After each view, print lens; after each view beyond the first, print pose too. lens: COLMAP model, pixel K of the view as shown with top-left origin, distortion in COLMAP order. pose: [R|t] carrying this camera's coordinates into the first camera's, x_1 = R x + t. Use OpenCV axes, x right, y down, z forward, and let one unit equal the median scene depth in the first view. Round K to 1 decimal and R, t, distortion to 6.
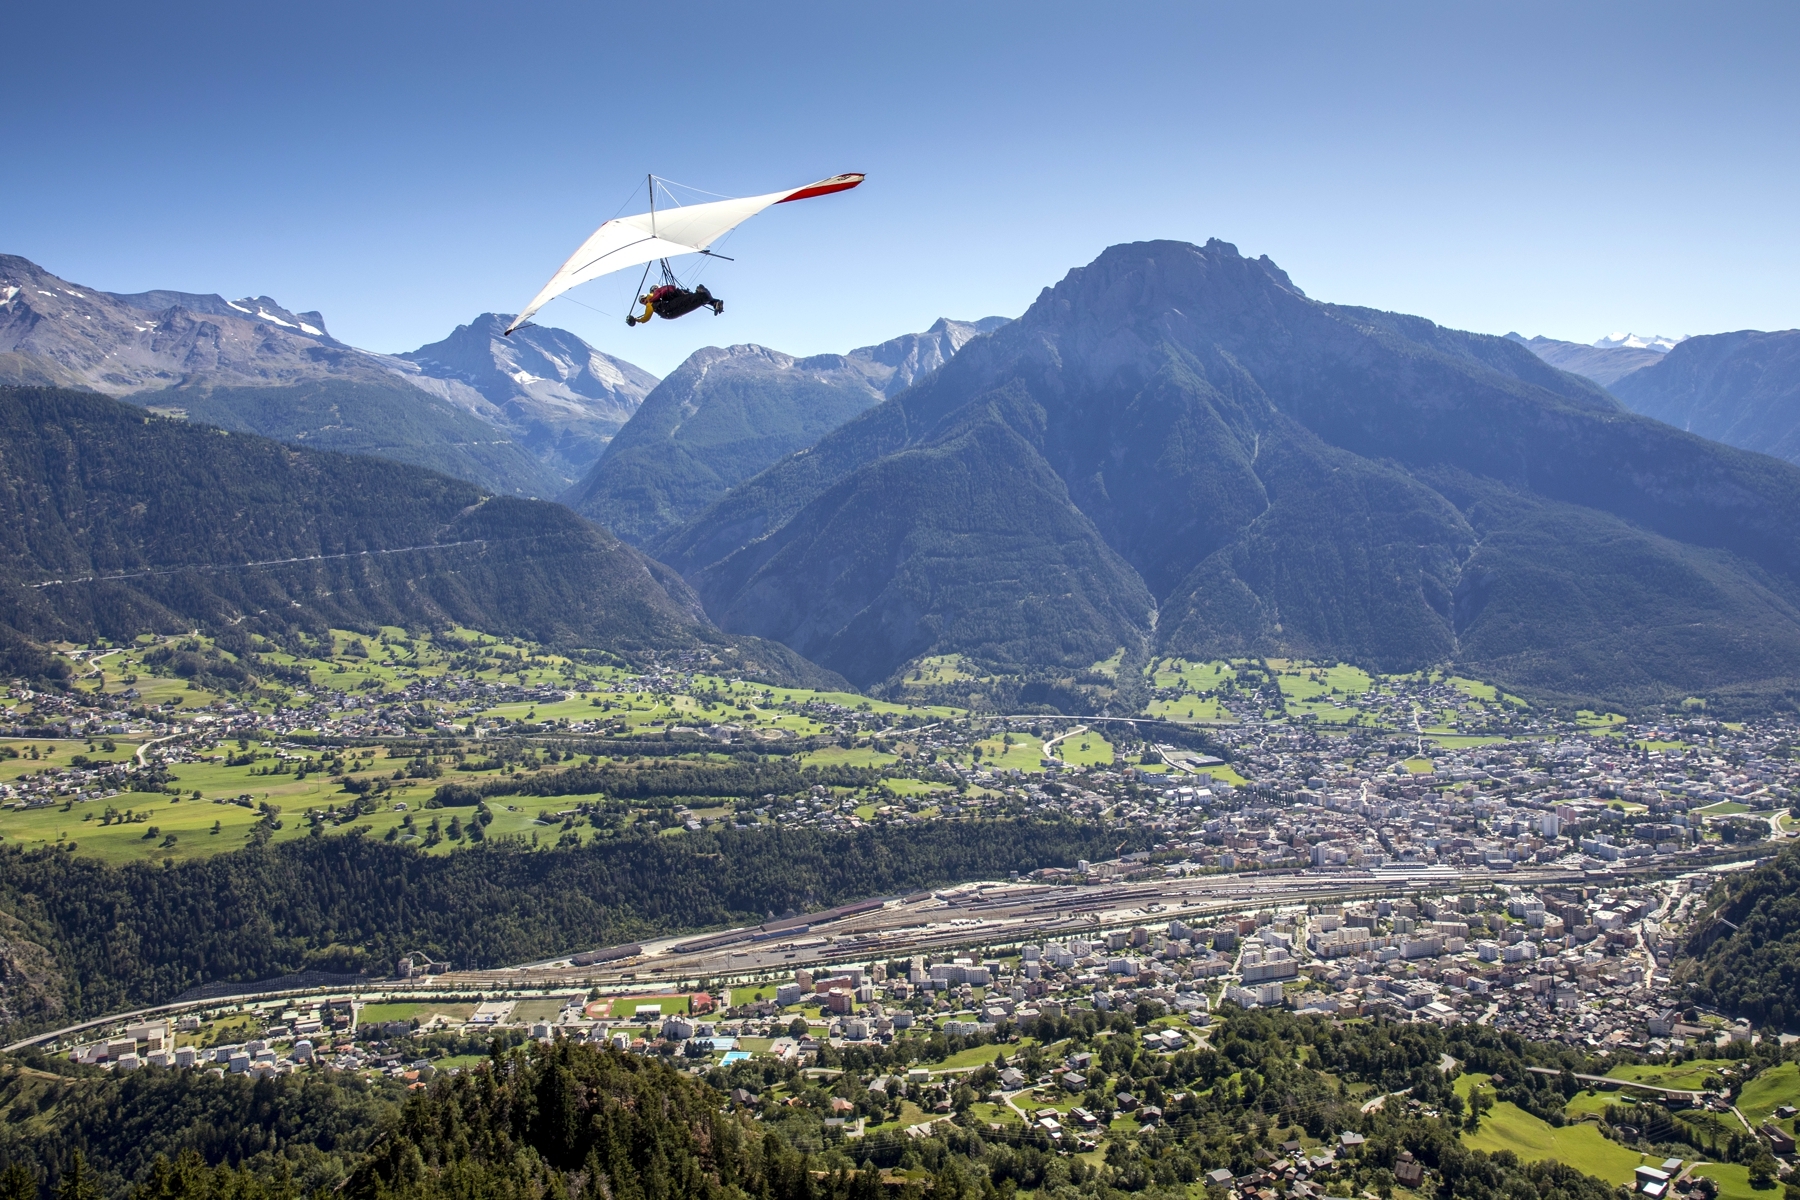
lens RADIAL K [[1331.1, 0, 923.6], [0, 1331.1, 563.5], [0, 0, 1]] dist [-0.098261, 0.095099]
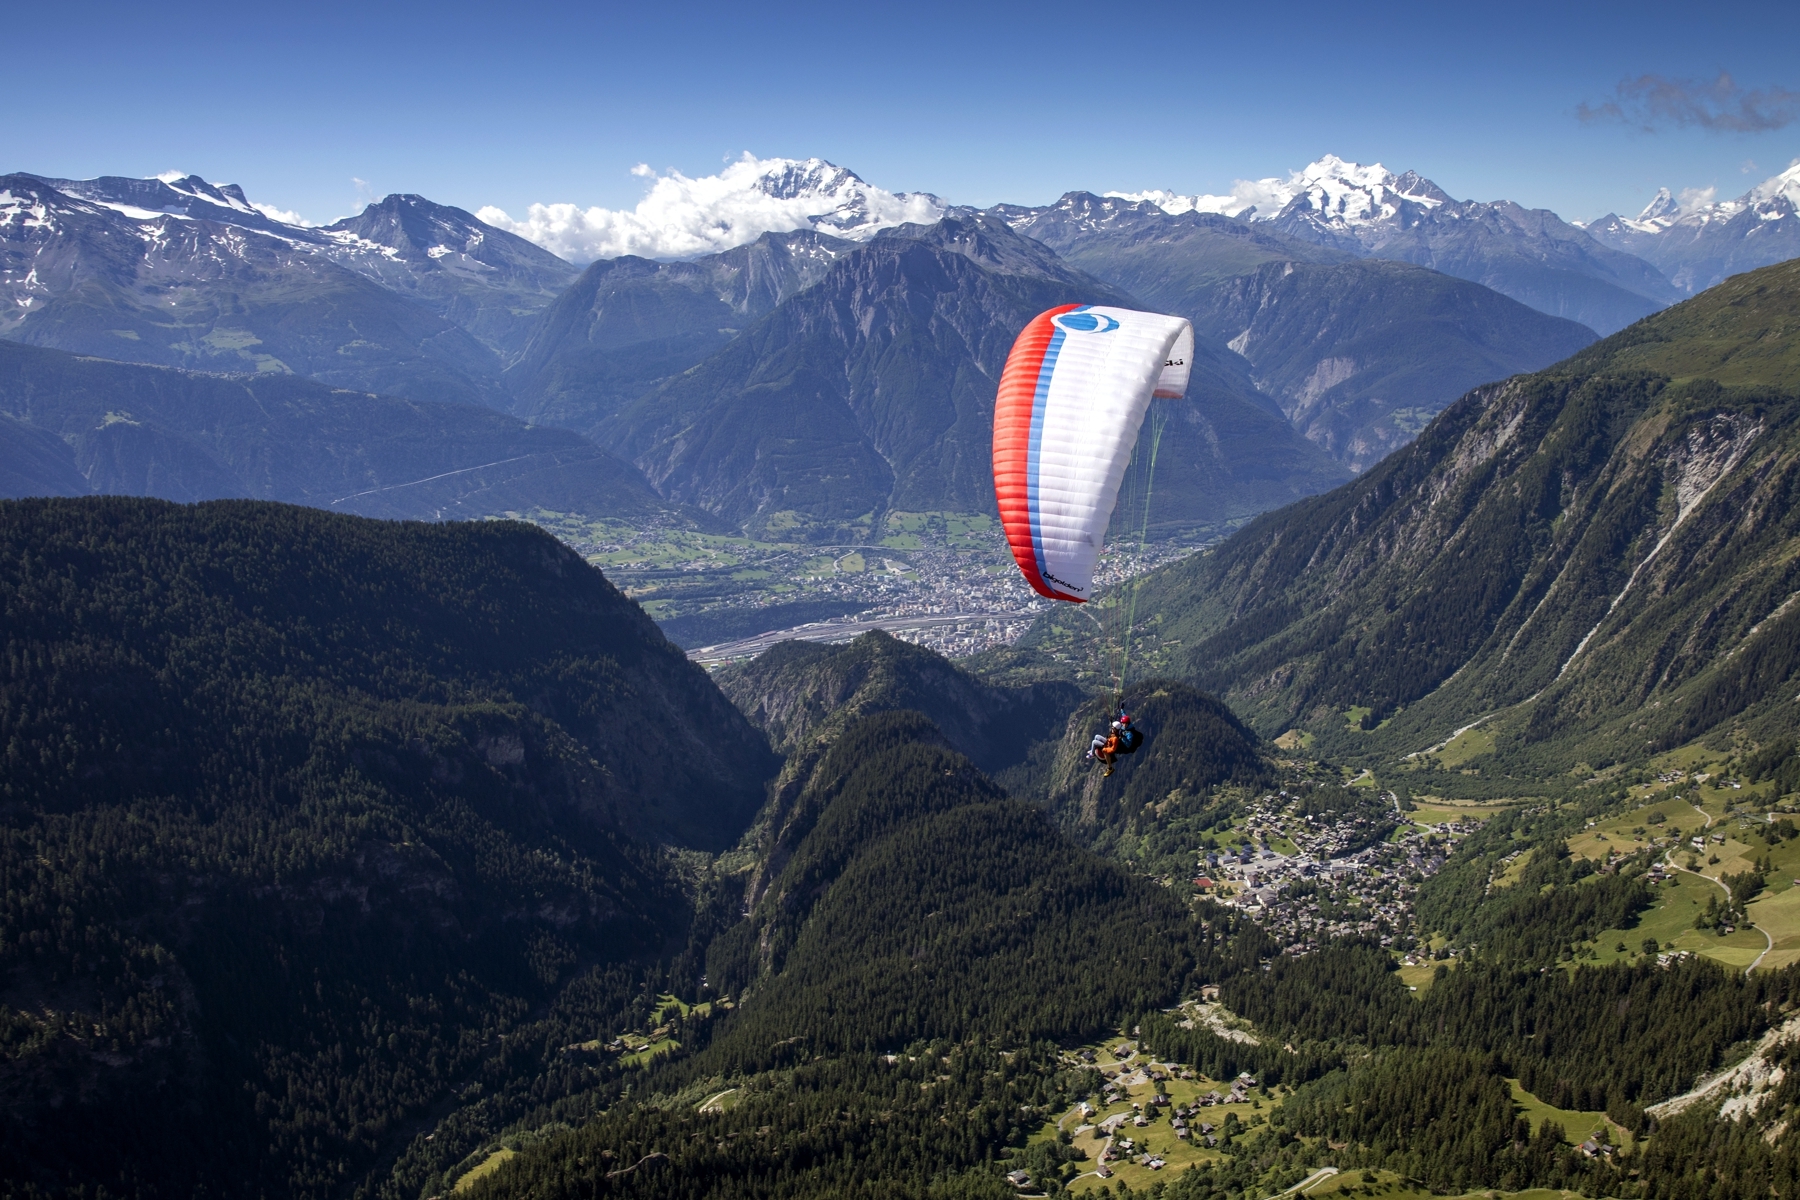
lens RADIAL K [[1331.1, 0, 923.6], [0, 1331.1, 563.5], [0, 0, 1]] dist [-0.098261, 0.095099]
pose [[0.990101, -0.038141, 0.135076, -0.058057], [0.011559, 0.981259, 0.192344, -0.261857], [-0.139880, -0.188879, 0.971987, -1.083940]]
